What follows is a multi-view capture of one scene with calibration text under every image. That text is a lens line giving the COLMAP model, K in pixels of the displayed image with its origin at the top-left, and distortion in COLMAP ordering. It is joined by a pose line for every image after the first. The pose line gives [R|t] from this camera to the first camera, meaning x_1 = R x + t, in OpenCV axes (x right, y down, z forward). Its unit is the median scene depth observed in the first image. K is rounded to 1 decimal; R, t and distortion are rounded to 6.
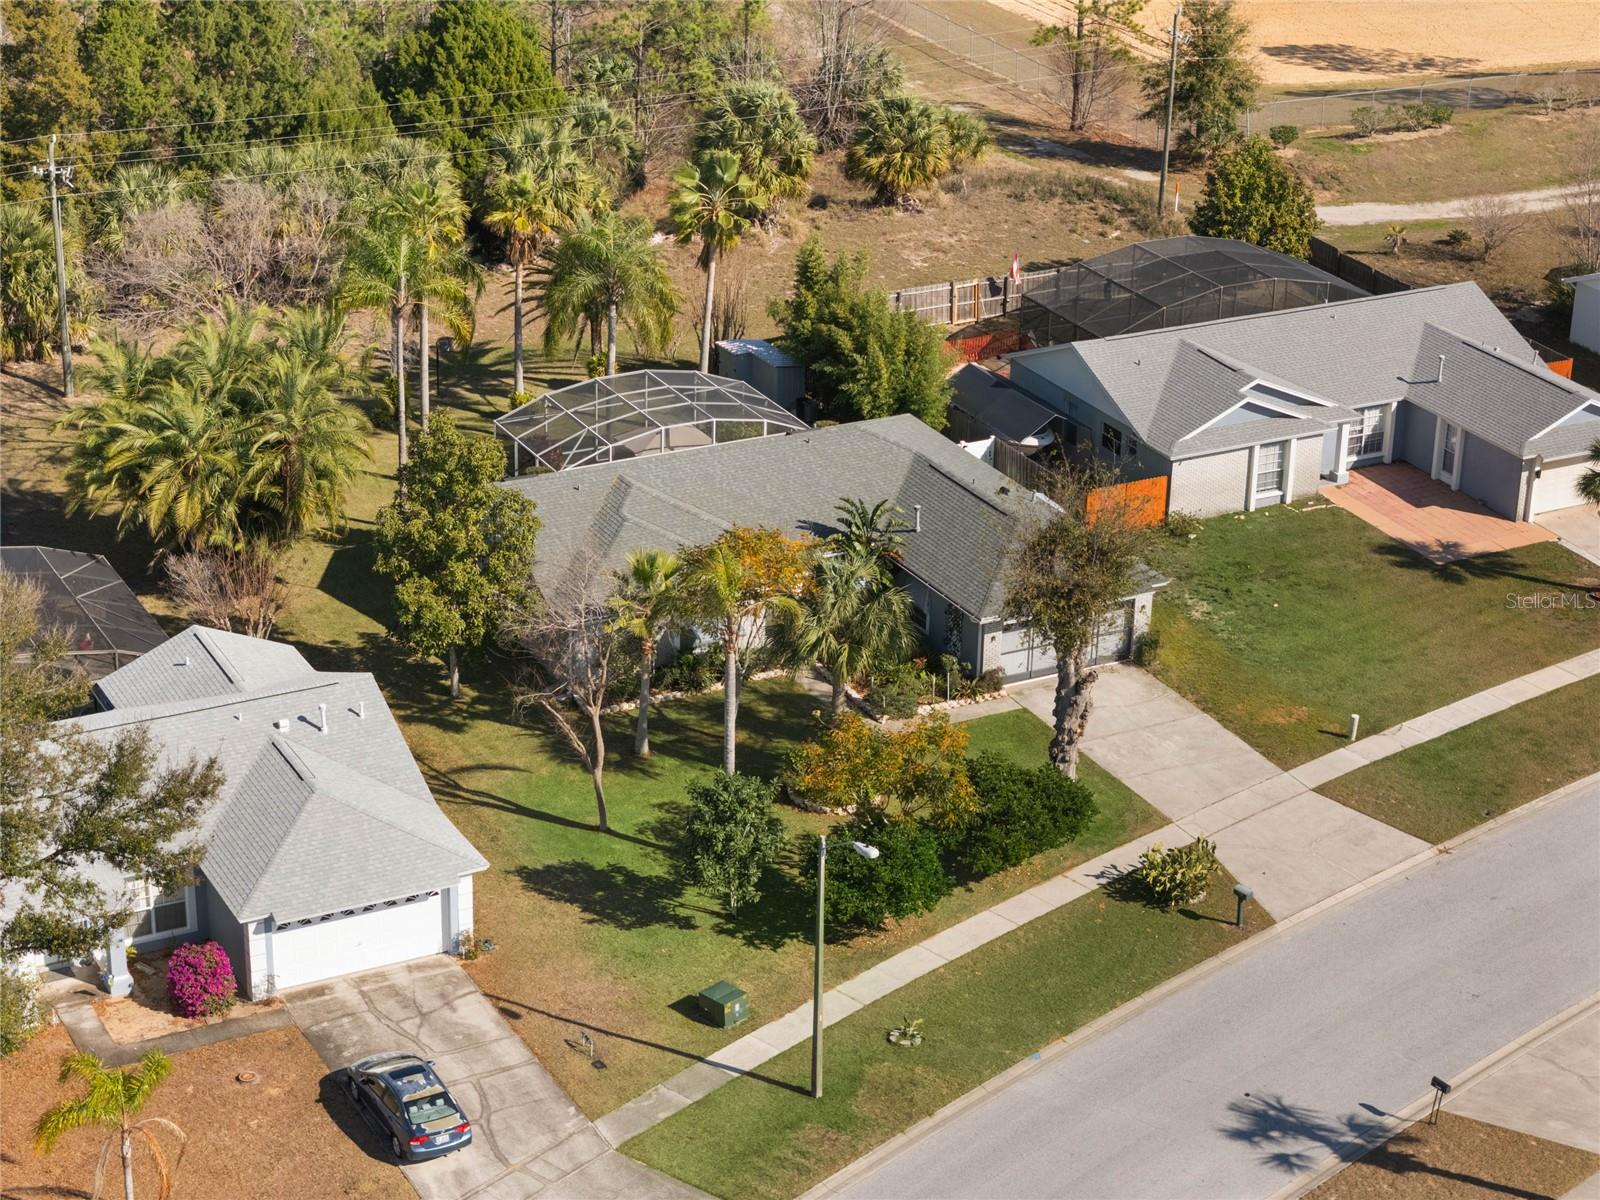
lens RADIAL K [[3230.9, 0, 800.0], [0, 3230.9, 600.0], [0, 0, 1]] dist [-0.271582, 1.545598]
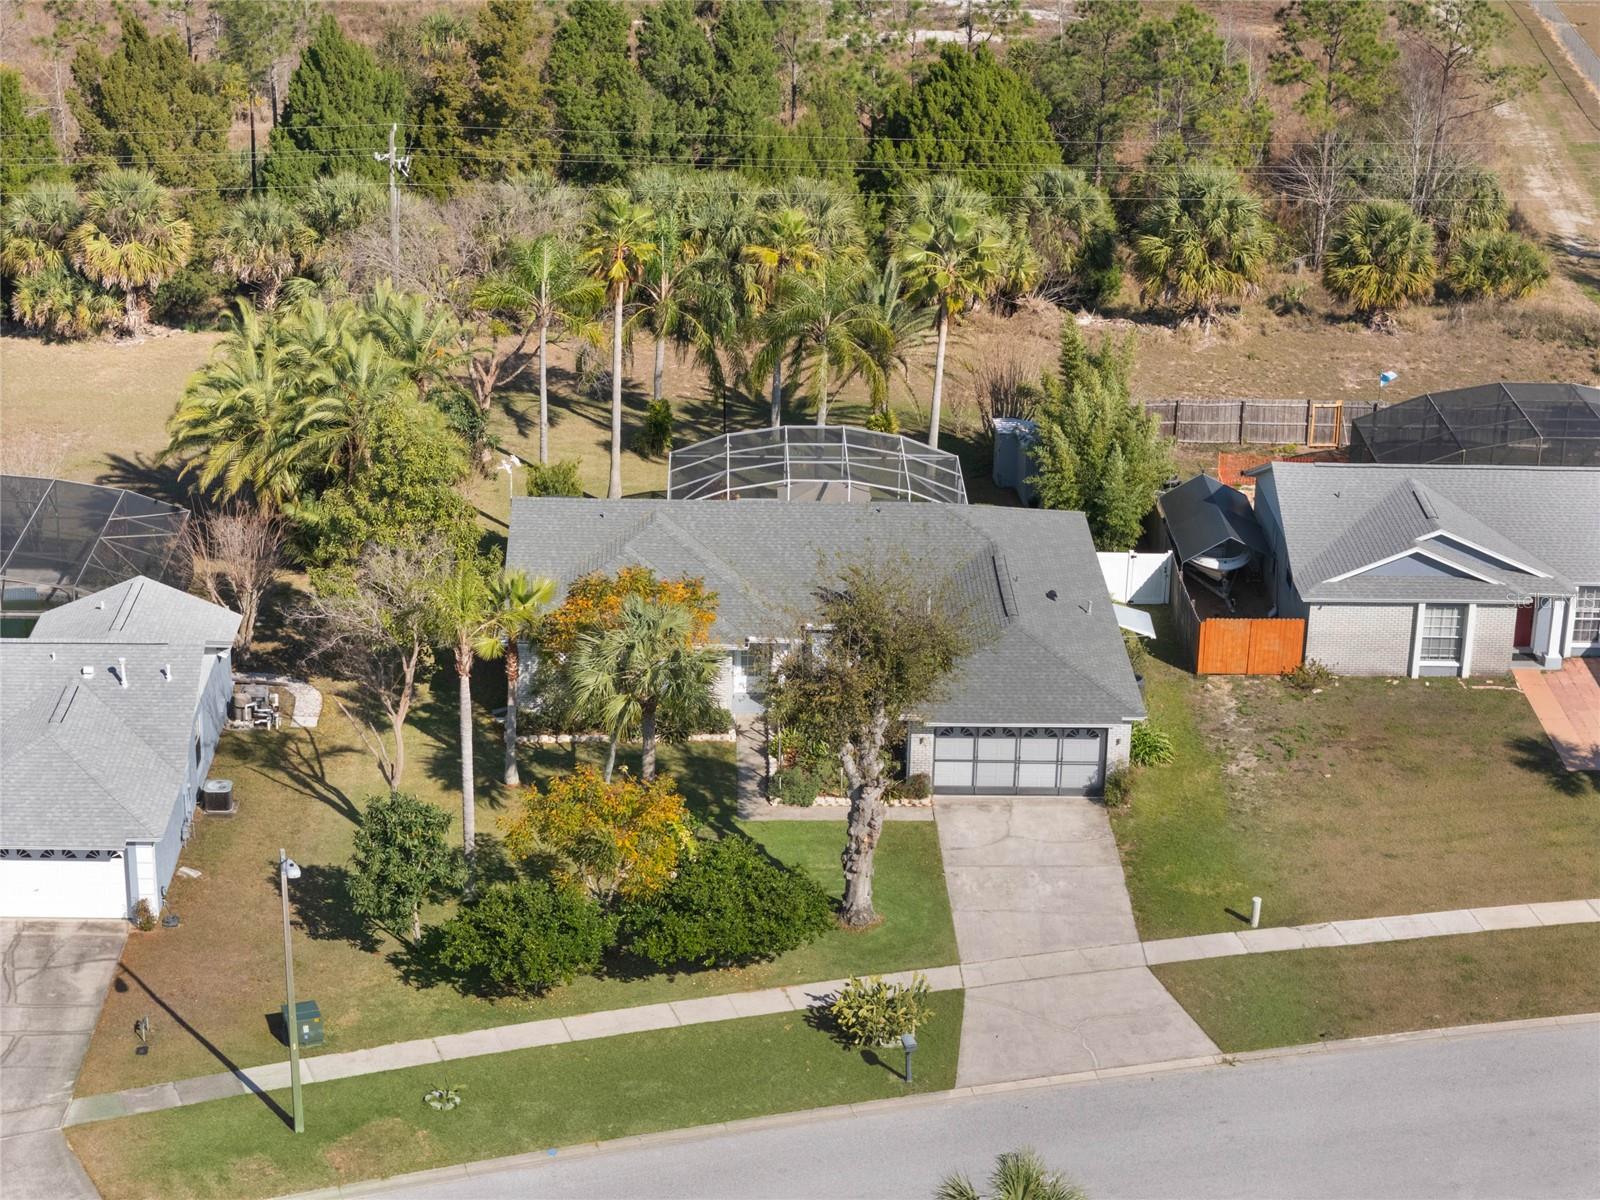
lens RADIAL K [[3230.9, 0, 800.0], [0, 3230.9, 600.0], [0, 0, 1]] dist [-0.271582, 1.545598]
pose [[0.894654, 0.161147, -0.416685, 0.356195], [-0.179662, 0.983714, -0.005309, -0.014120], [0.409043, 0.079612, 0.909036, 0.139573]]
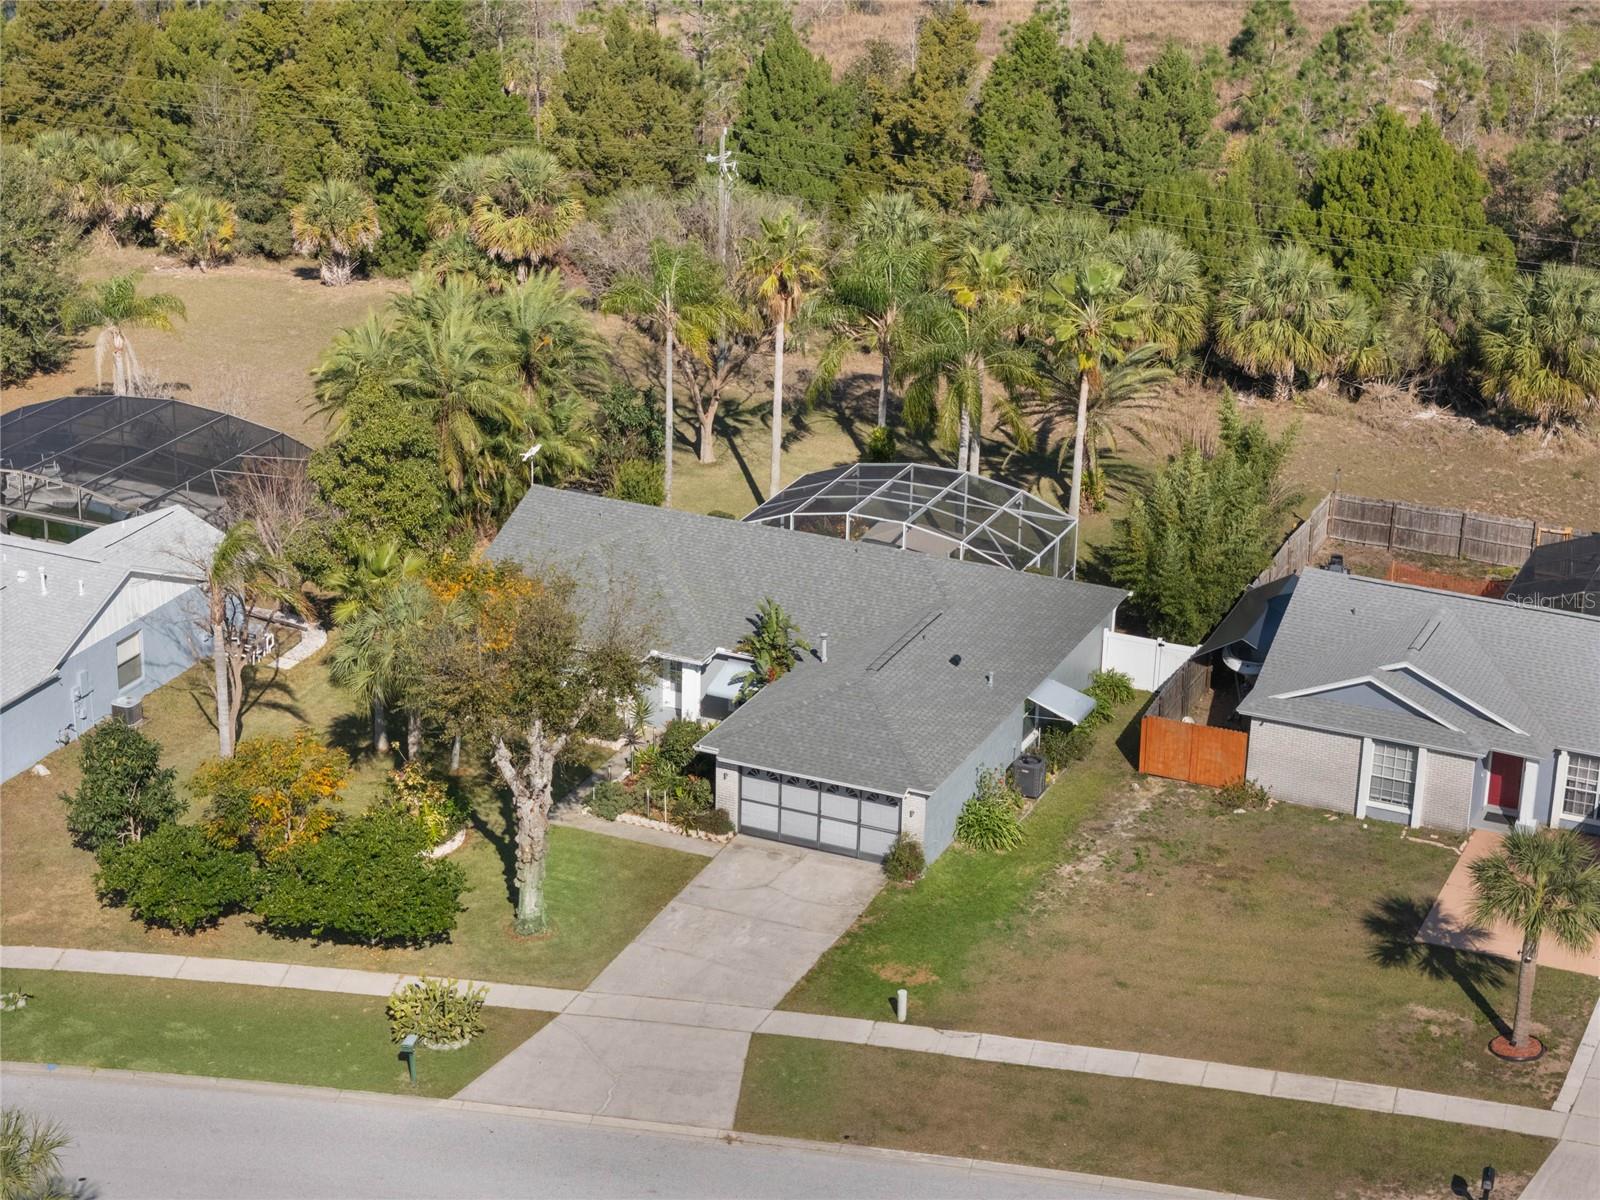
lens RADIAL K [[3230.9, 0, 800.0], [0, 3230.9, 600.0], [0, 0, 1]] dist [-0.271582, 1.545598]
pose [[0.617150, 0.277367, -0.736338, 0.636464], [-0.321641, 0.942982, 0.085628, -0.103912], [0.718104, 0.183992, 0.671174, 0.360432]]
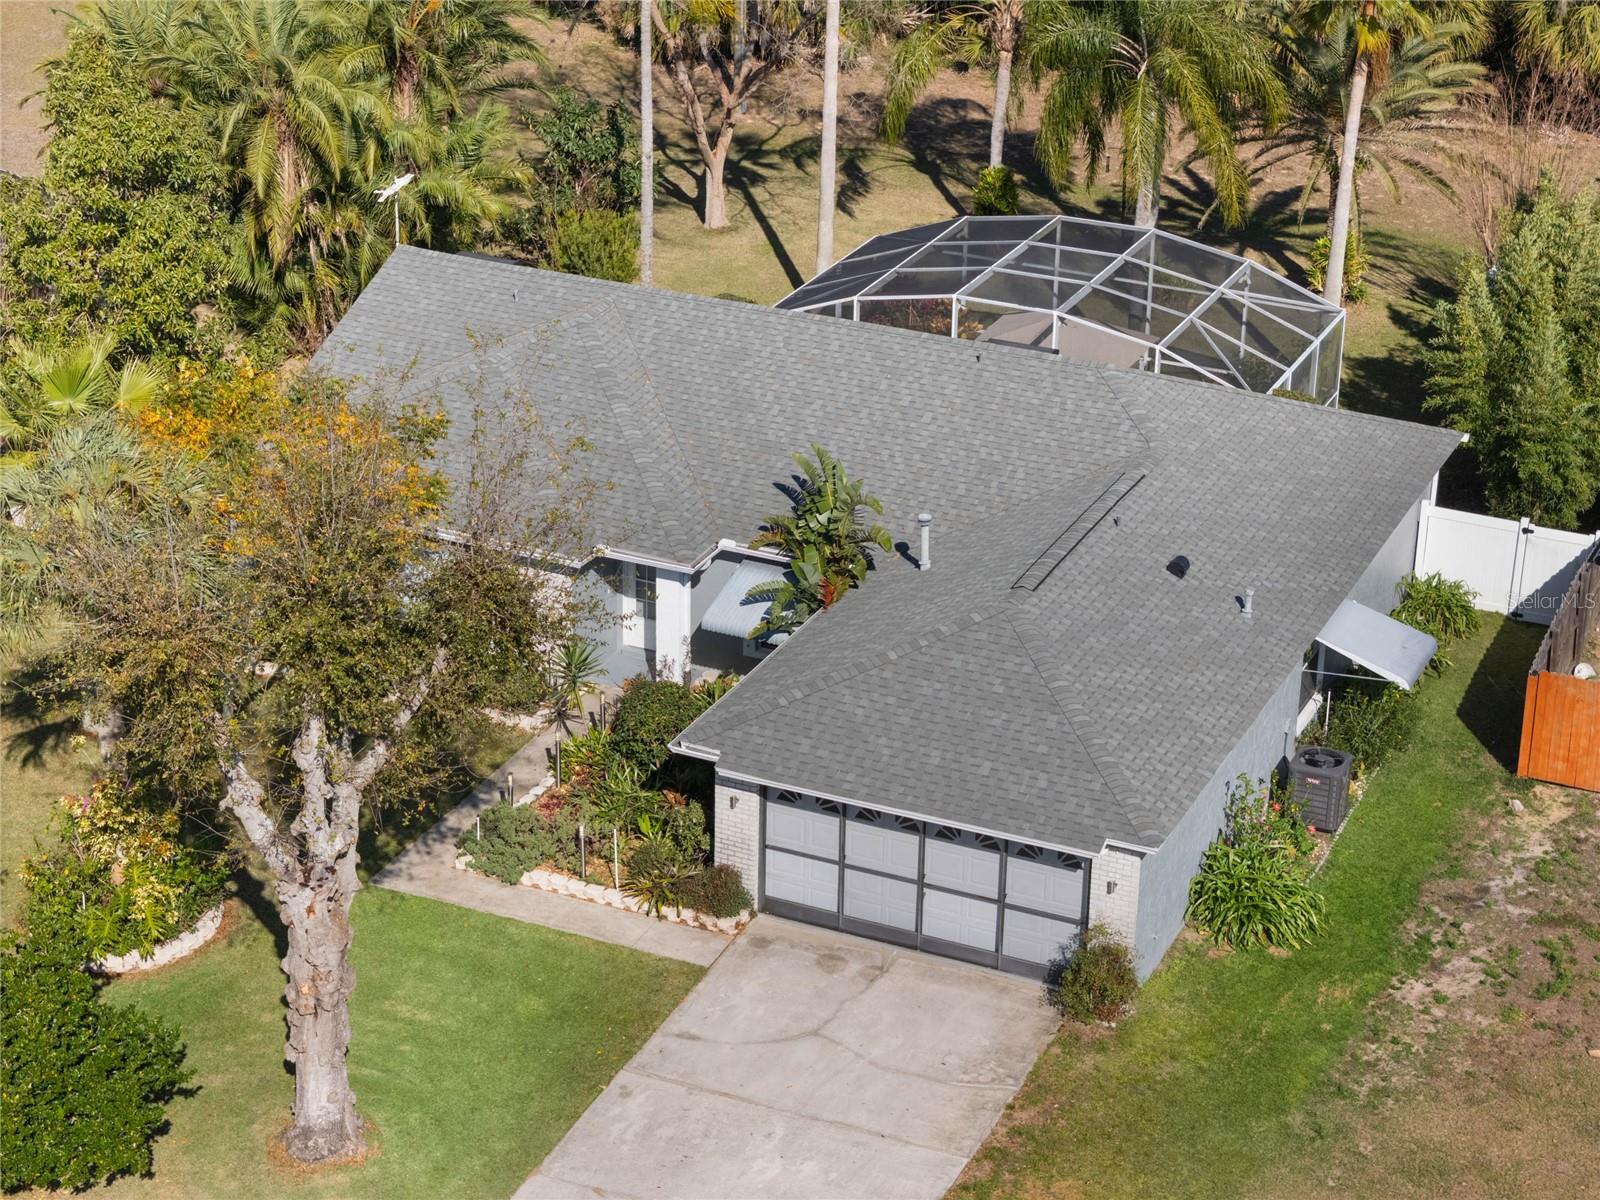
lens RADIAL K [[3230.9, 0, 800.0], [0, 3230.9, 600.0], [0, 0, 1]] dist [-0.271582, 1.545598]
pose [[0.609060, 0.313705, -0.728447, 0.340491], [-0.319792, 0.937618, 0.136403, -0.069662], [0.725795, 0.149874, 0.671386, 0.622330]]
